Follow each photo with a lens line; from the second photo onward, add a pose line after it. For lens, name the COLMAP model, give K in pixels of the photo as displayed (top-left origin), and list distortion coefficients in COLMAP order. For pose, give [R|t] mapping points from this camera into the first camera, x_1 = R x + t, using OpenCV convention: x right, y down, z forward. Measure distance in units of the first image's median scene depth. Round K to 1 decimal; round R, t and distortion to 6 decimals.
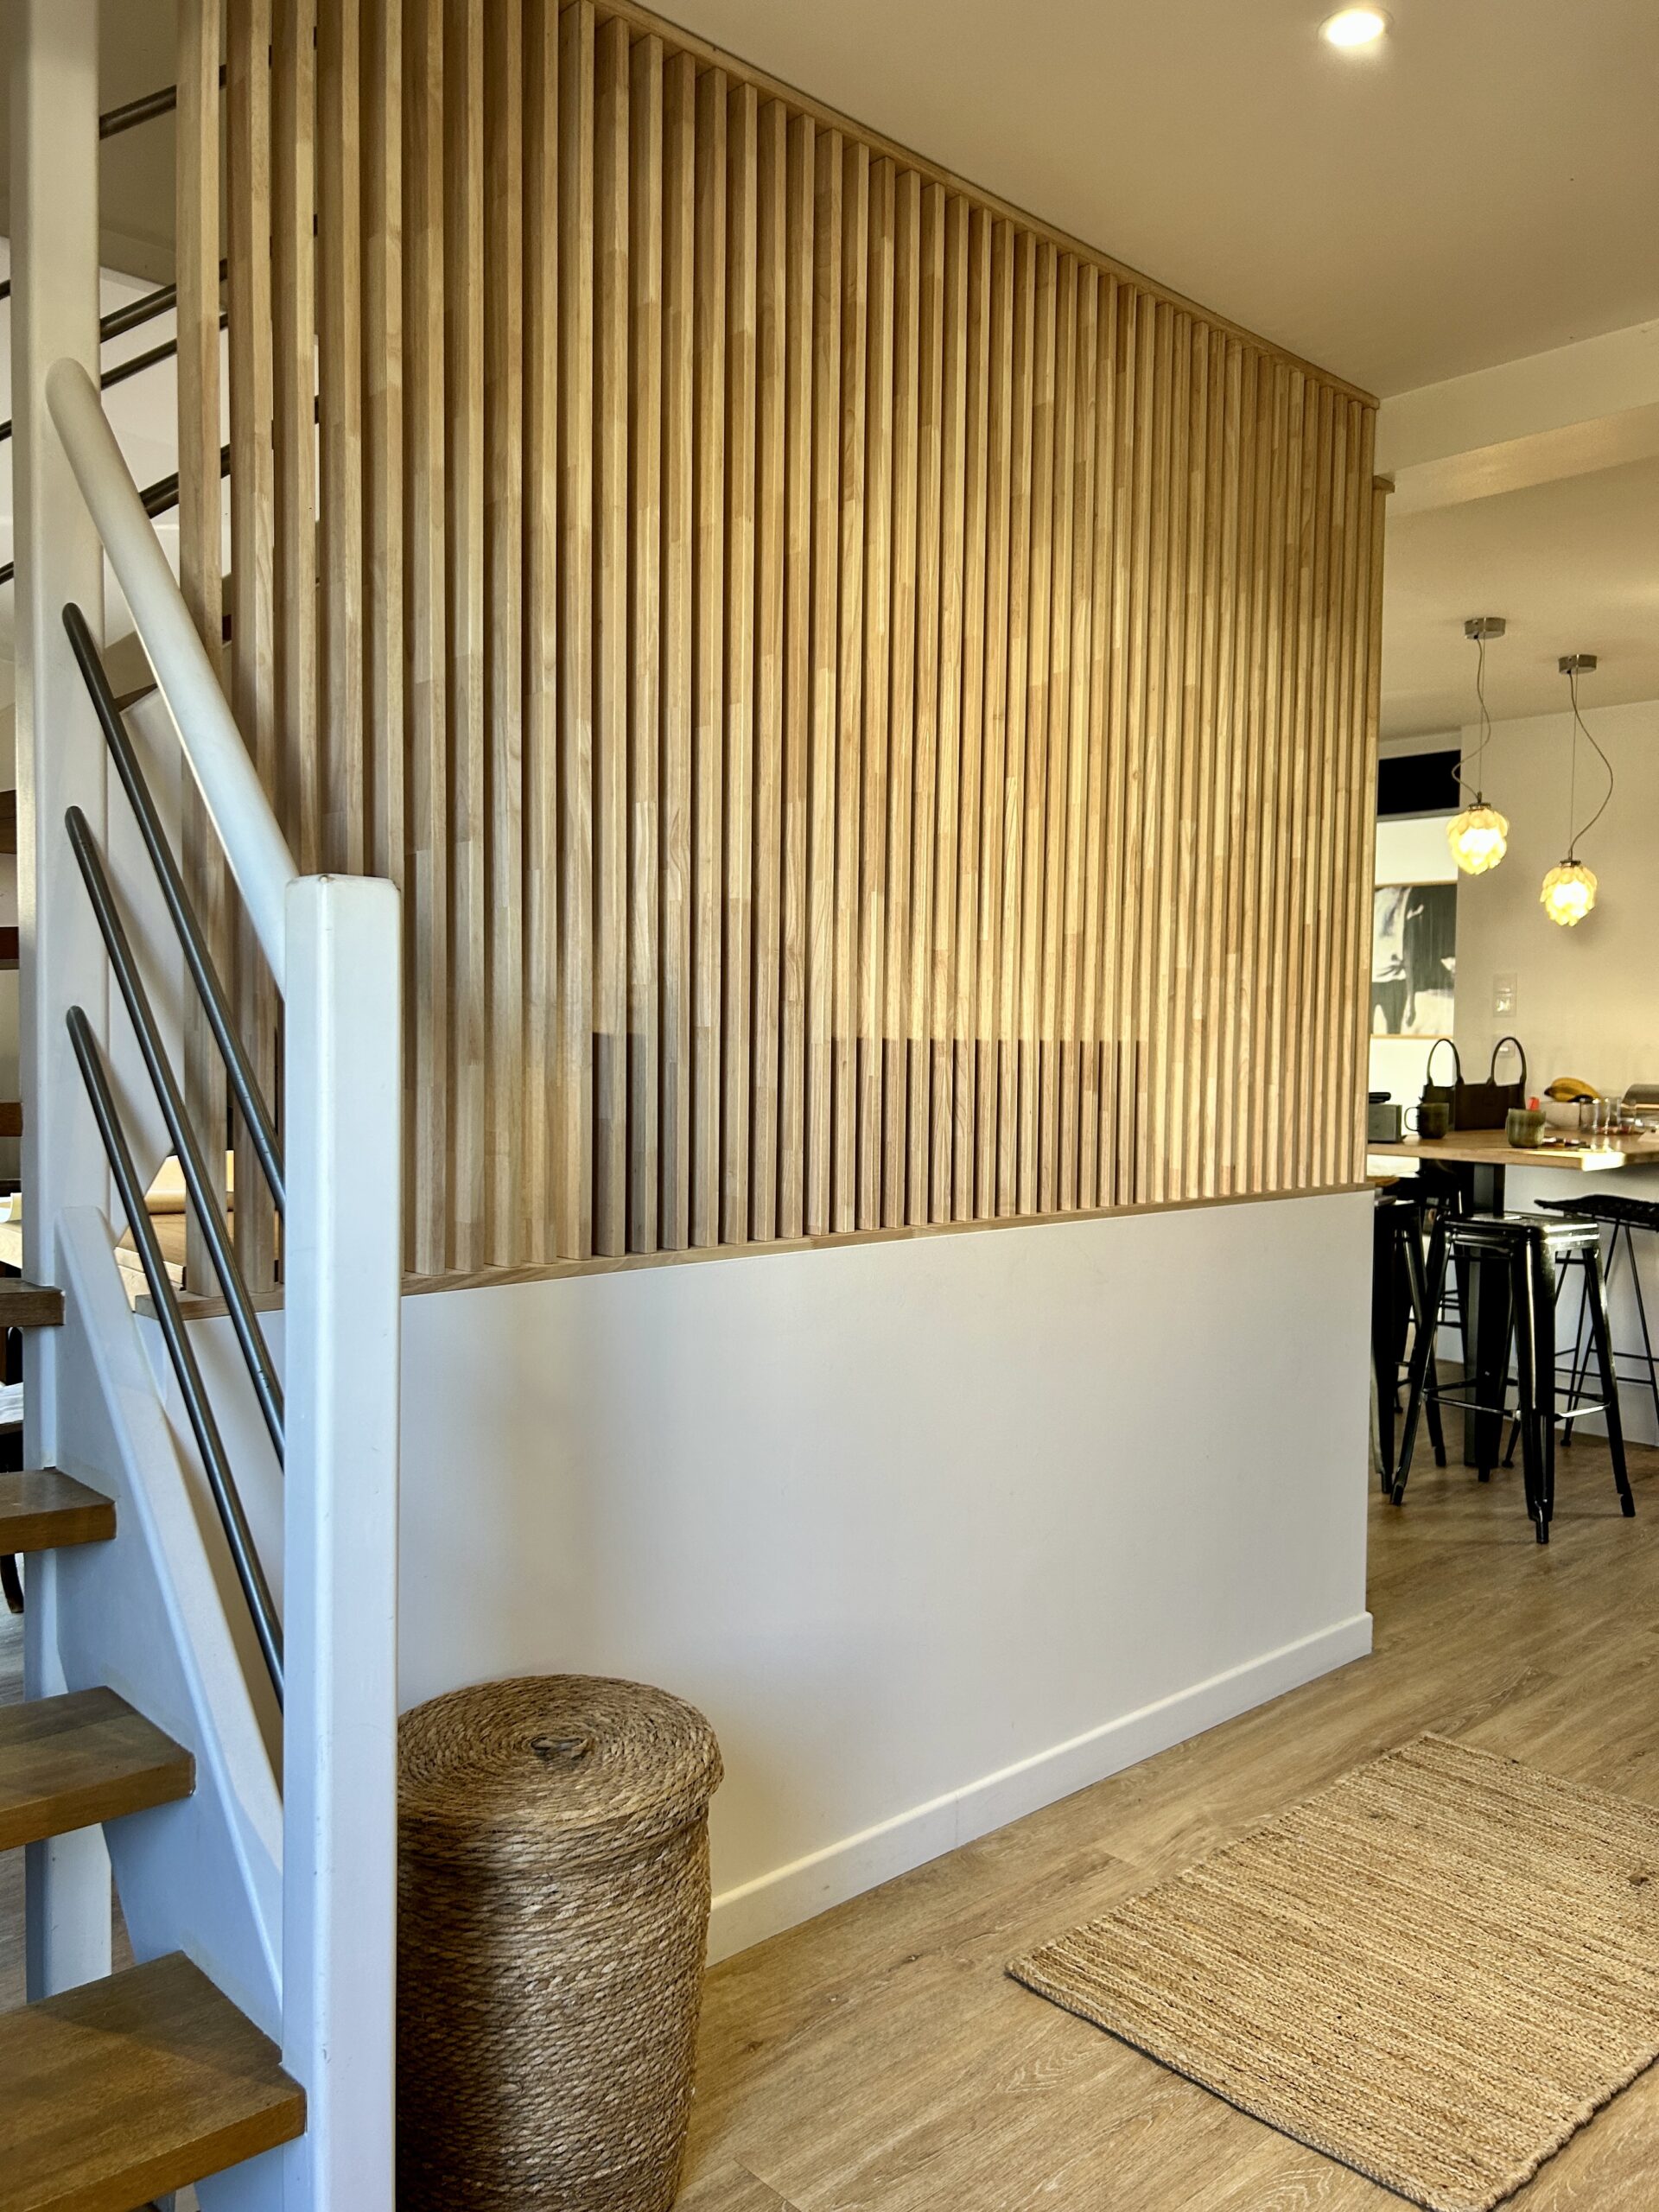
lens RADIAL K [[1683.2, 0, 831.3], [0, 1683.2, 1122.6], [0, 0, 1]] dist [0.088433, -0.037538]
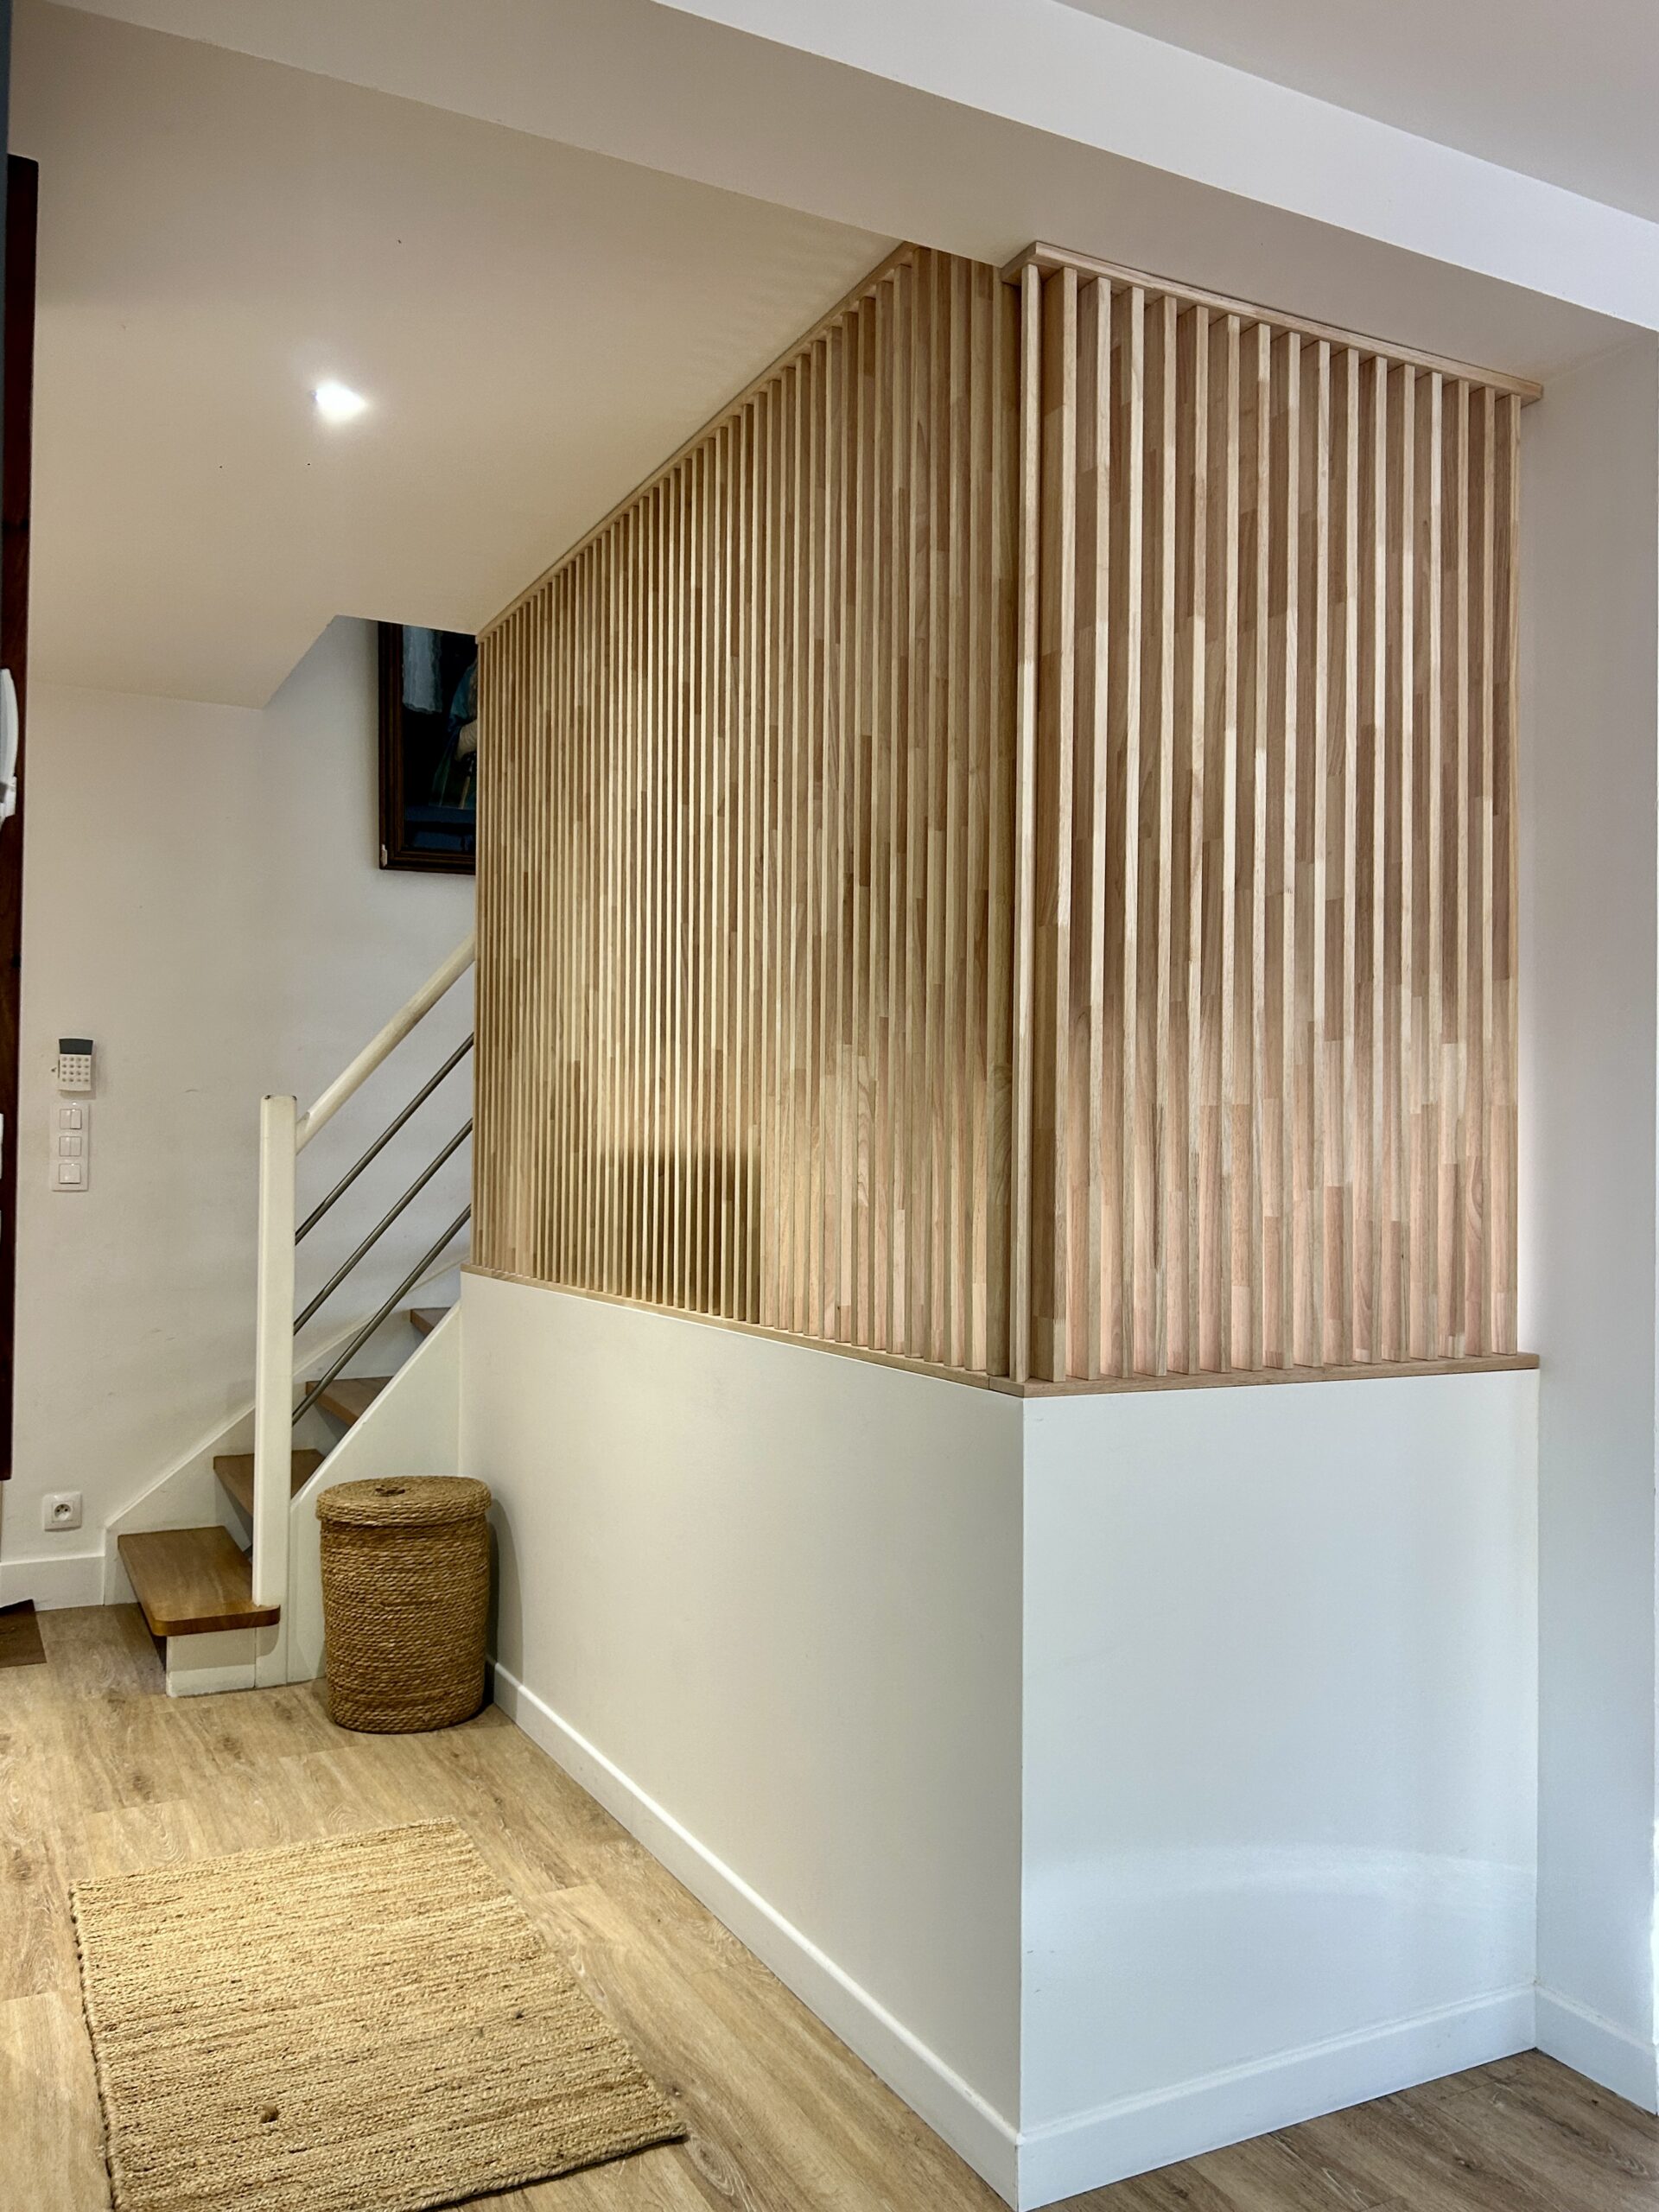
lens RADIAL K [[1683.2, 0, 831.3], [0, 1683.2, 1122.6], [0, 0, 1]] dist [0.088433, -0.037538]
pose [[-0.294952, -0.061125, -0.953555, 1.149719], [-0.049609, 0.997585, -0.048602, -0.017765], [0.954223, 0.032969, -0.297272, 1.412994]]
